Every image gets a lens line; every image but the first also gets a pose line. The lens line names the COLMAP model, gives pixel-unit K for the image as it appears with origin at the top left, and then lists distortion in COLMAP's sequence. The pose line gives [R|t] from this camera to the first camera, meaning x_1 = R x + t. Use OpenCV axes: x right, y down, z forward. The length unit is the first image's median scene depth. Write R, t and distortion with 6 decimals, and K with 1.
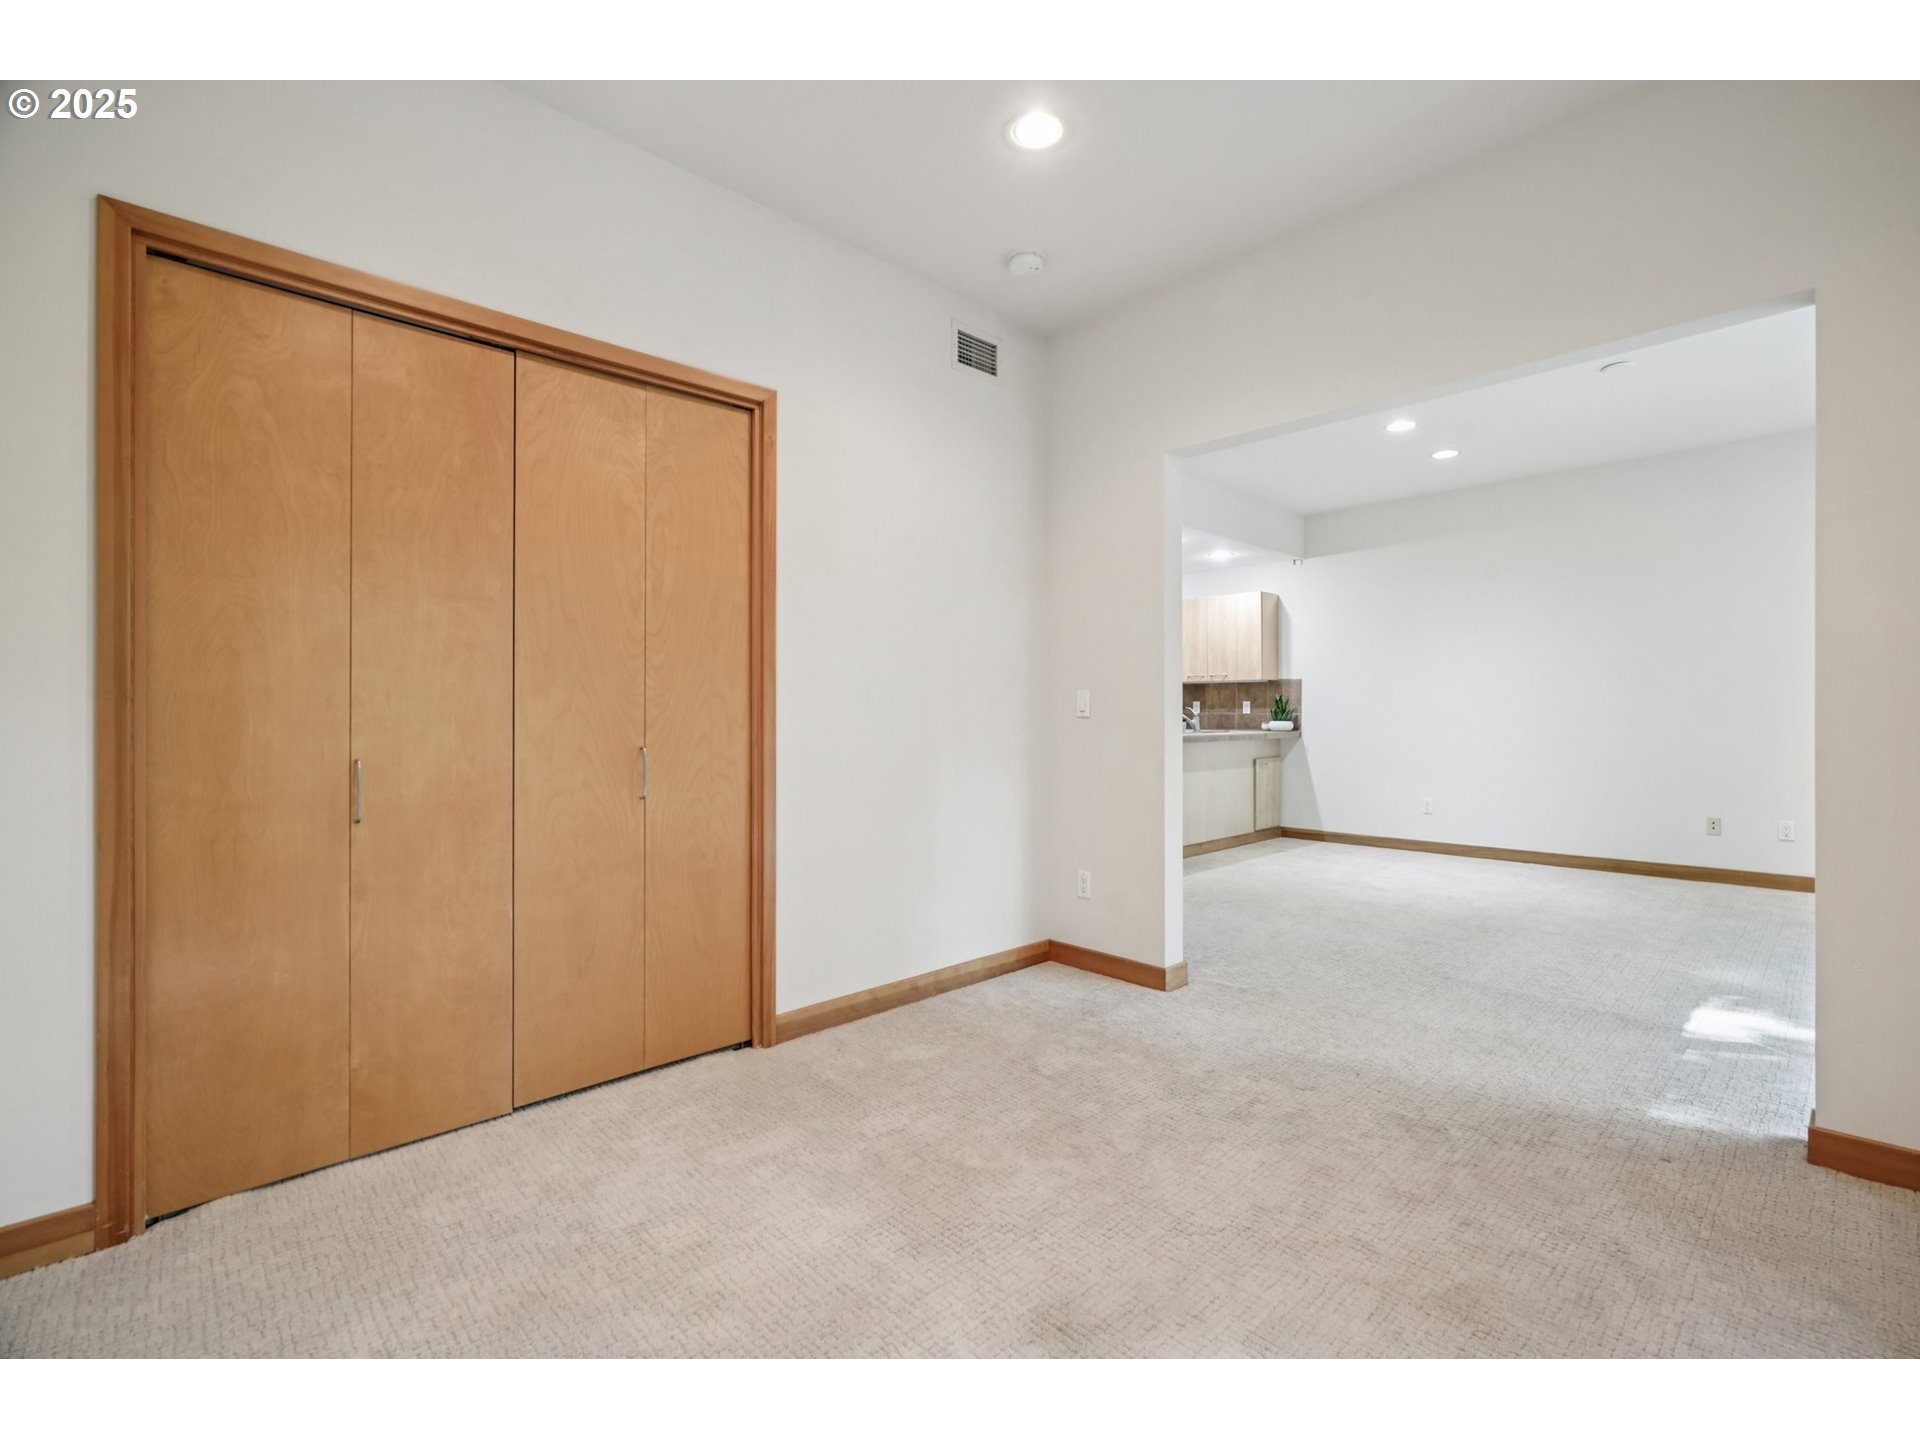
lens RADIAL K [[865.6, 0, 963.7], [0, 865.6, 713.2], [0, 0, 1]] dist [0.002237, 0.000573]
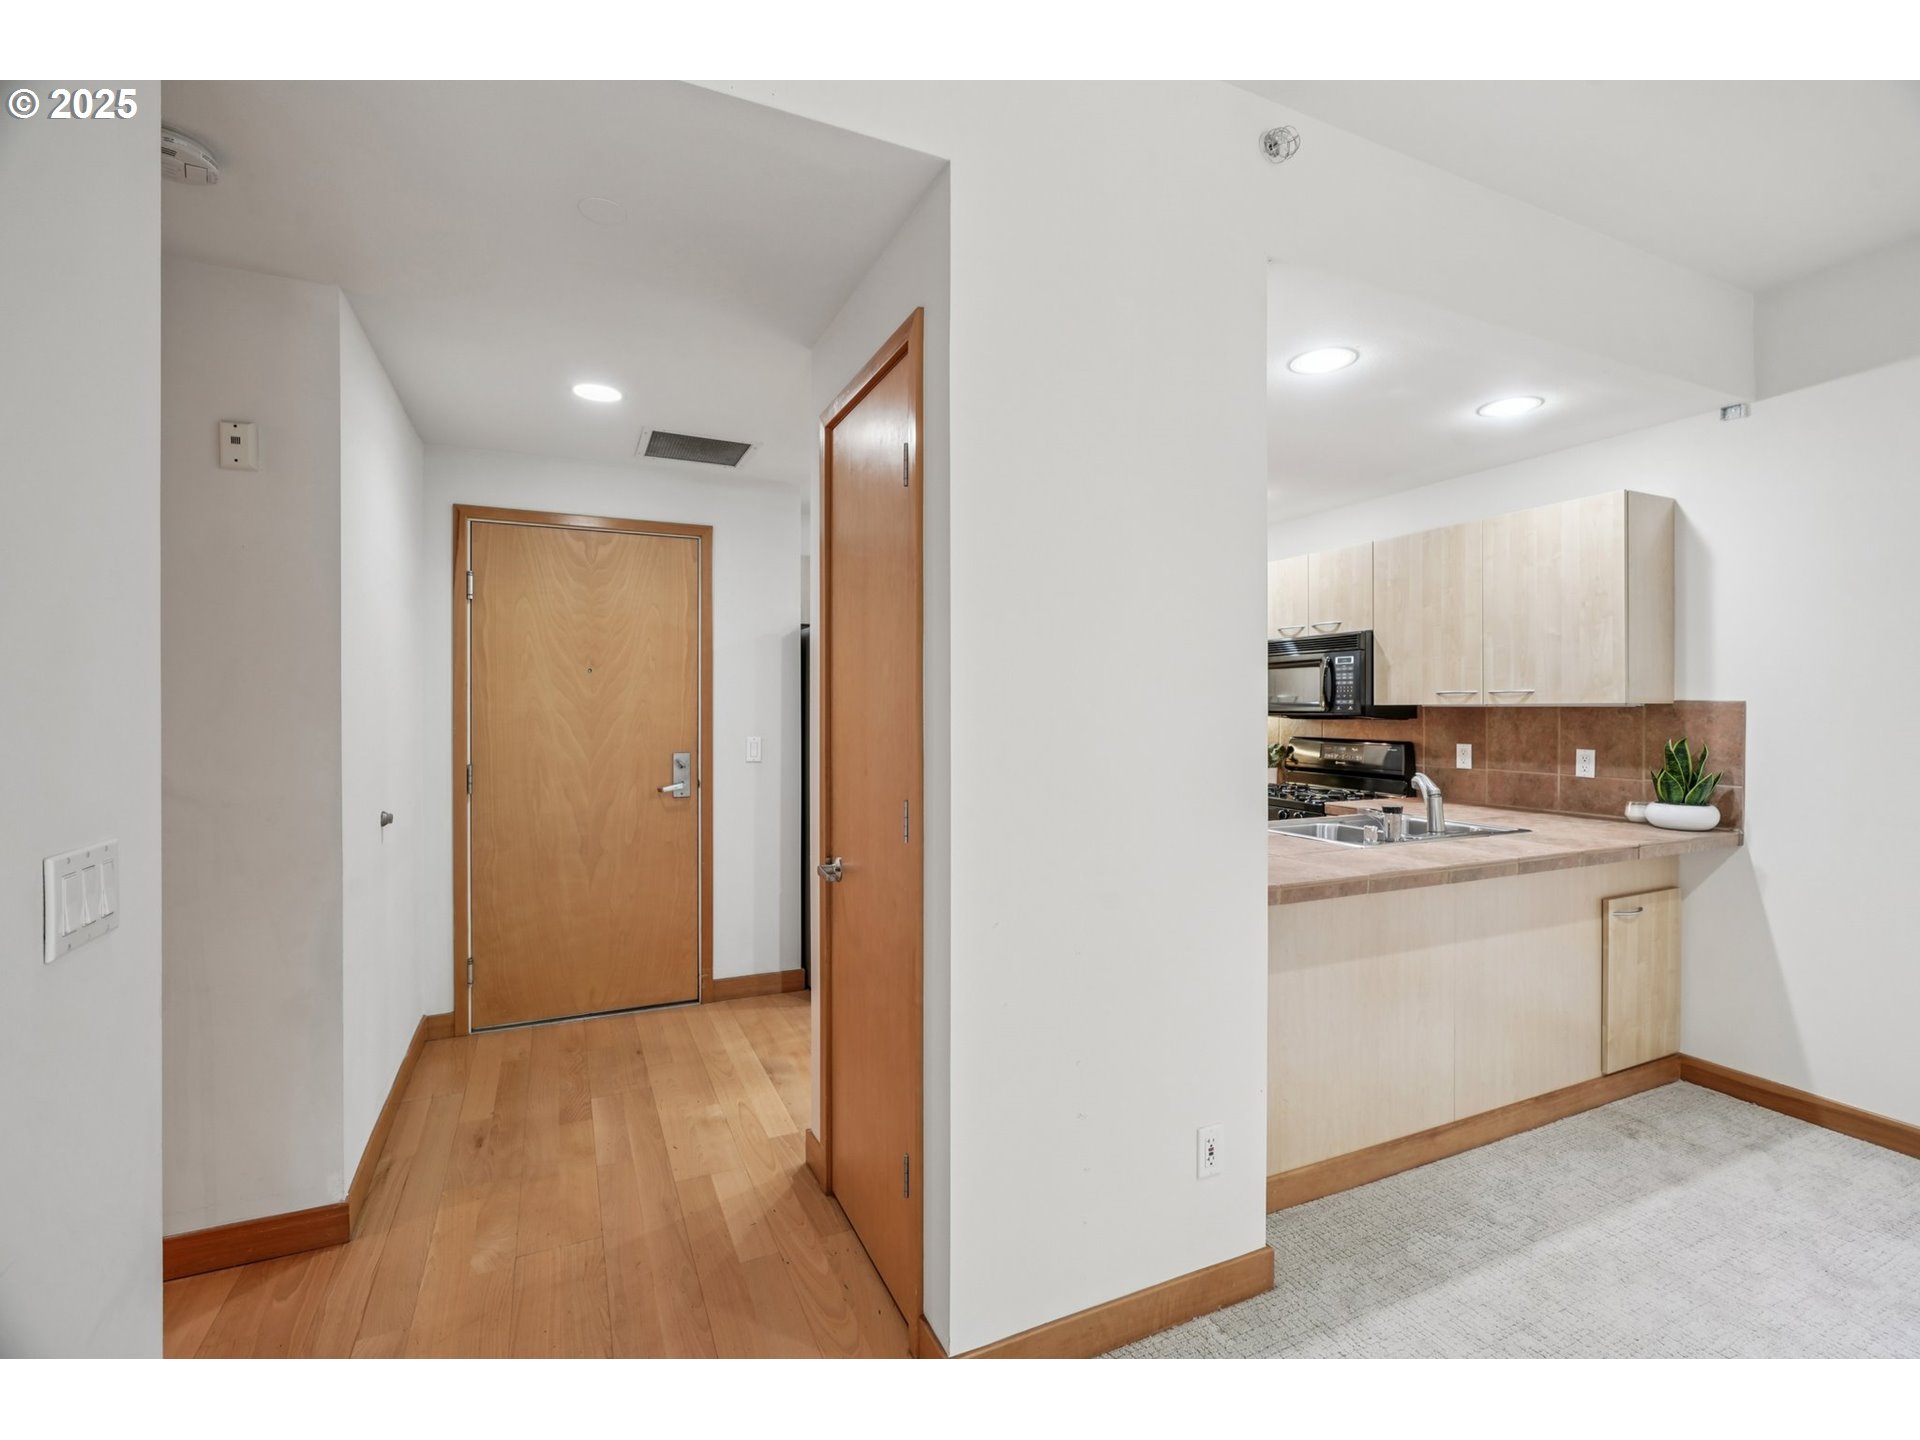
lens RADIAL K [[865.6, 0, 962.3], [0, 865.6, 719.6], [0, 0, 1]] dist [0.002237, 0.000573]
pose [[0.945578, 0.002362, -0.325388, 0.174919], [0.000533, 0.999961, 0.008807, -0.033868], [0.325397, -0.008501, 0.945539, 0.493127]]
